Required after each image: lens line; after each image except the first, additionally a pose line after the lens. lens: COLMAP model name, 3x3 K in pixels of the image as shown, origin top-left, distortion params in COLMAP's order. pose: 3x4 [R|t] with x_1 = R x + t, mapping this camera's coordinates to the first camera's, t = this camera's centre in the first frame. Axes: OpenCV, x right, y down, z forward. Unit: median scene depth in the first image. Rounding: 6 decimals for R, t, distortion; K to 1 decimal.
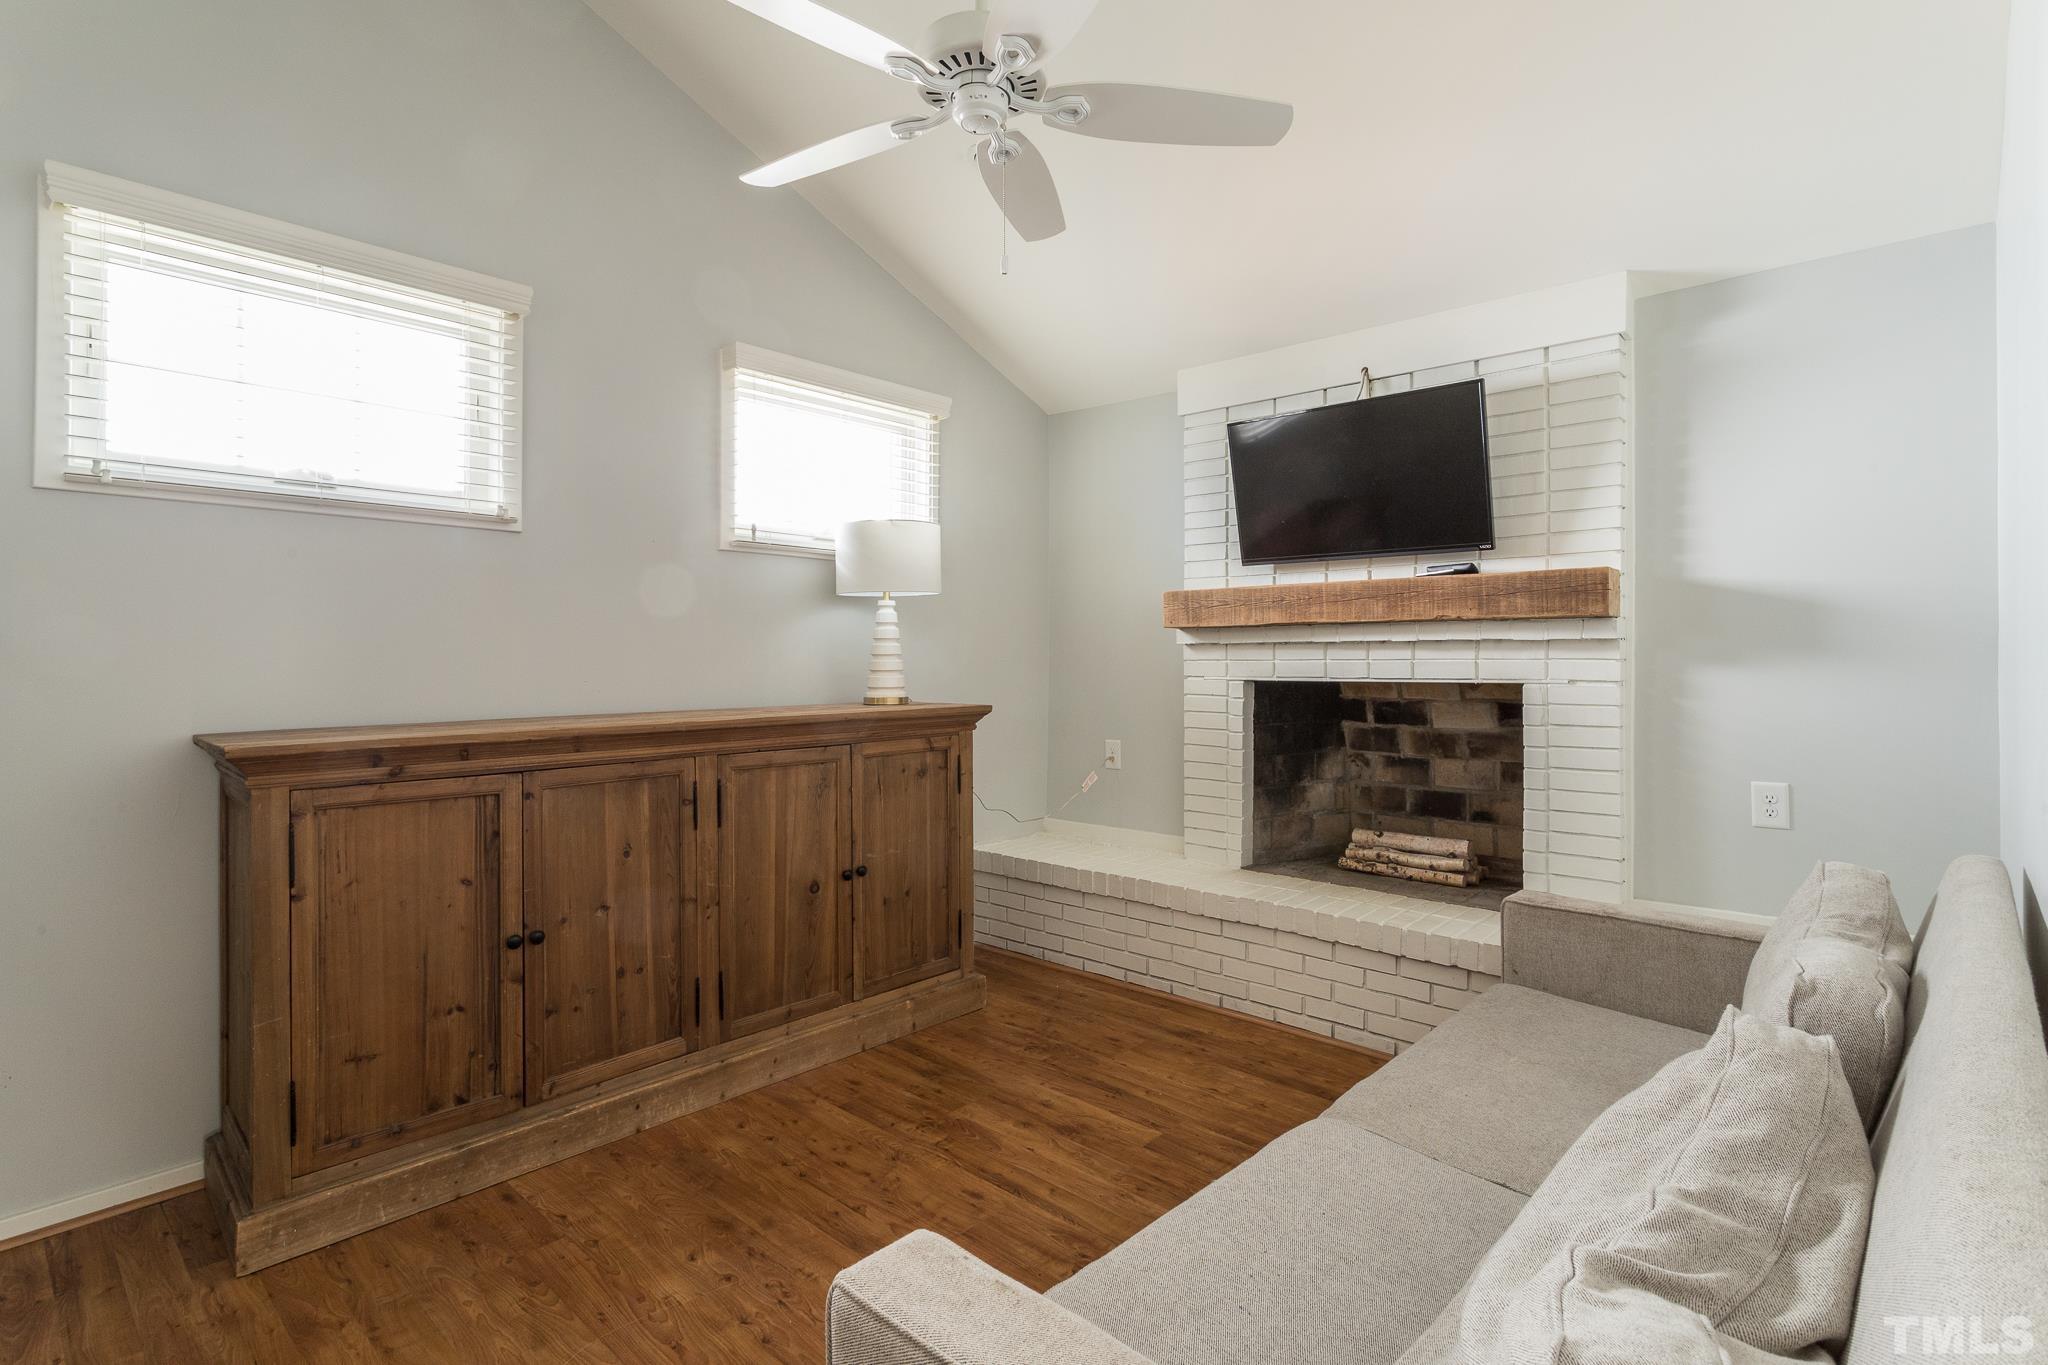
lens RADIAL K [[992.7, 0, 1028.3], [0, 992.7, 673.2], [0, 0, 1]] dist [0.004890, 0.000432]
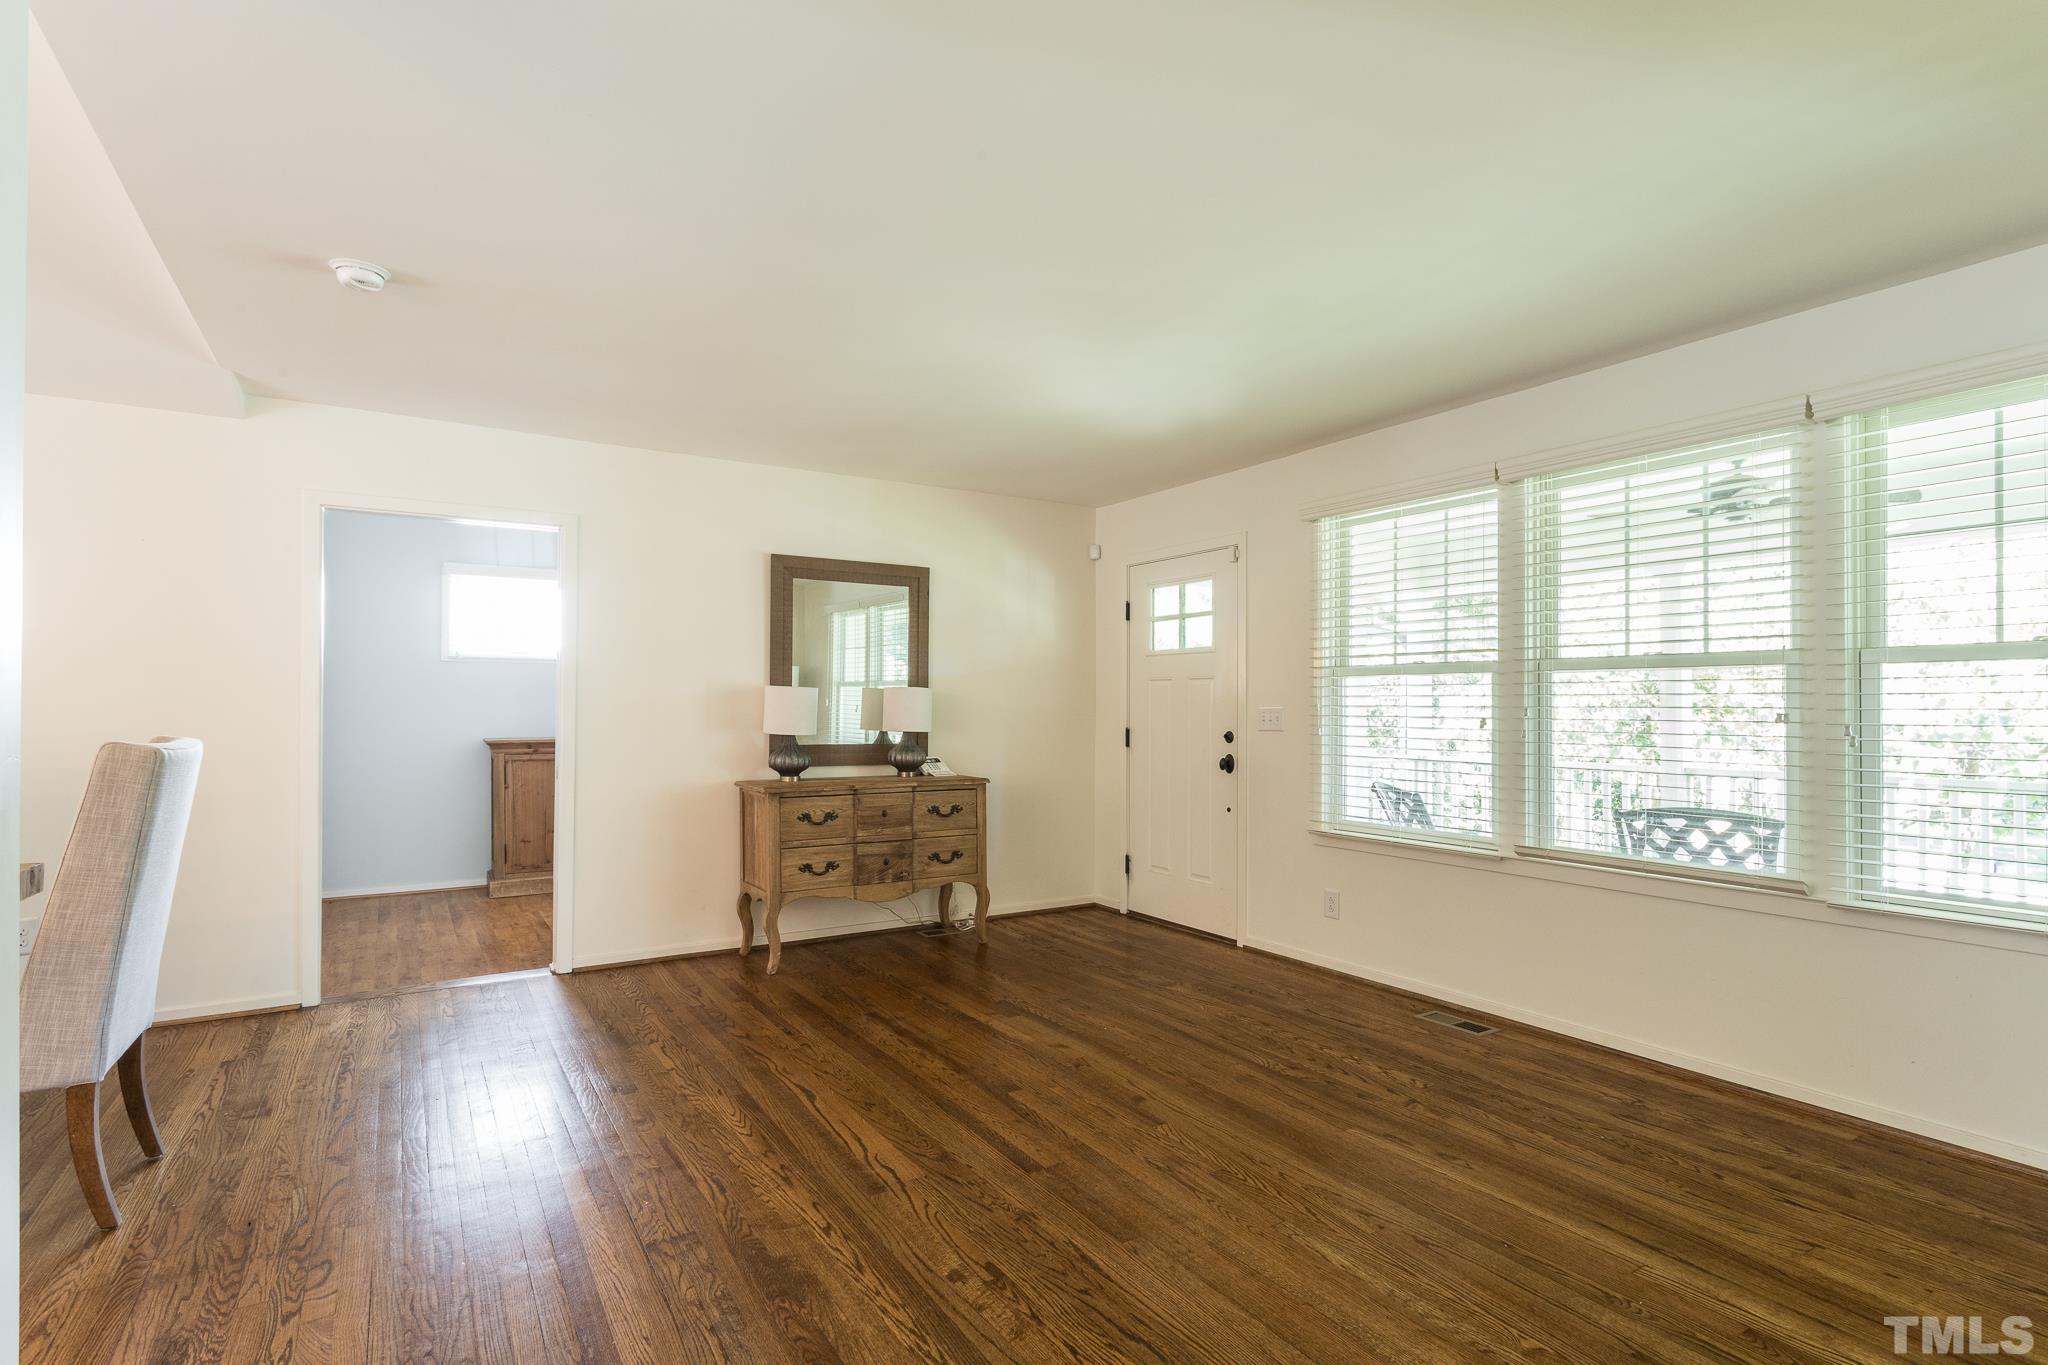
lens RADIAL K [[992.7, 0, 1019.6], [0, 992.7, 693.5], [0, 0, 1]] dist [0.004890, 0.000432]
pose [[0.968740, -0.015002, -0.247626, 1.549430], [0.011725, 0.999823, -0.014705, -0.015845], [0.247802, 0.011342, 0.968744, -1.586155]]
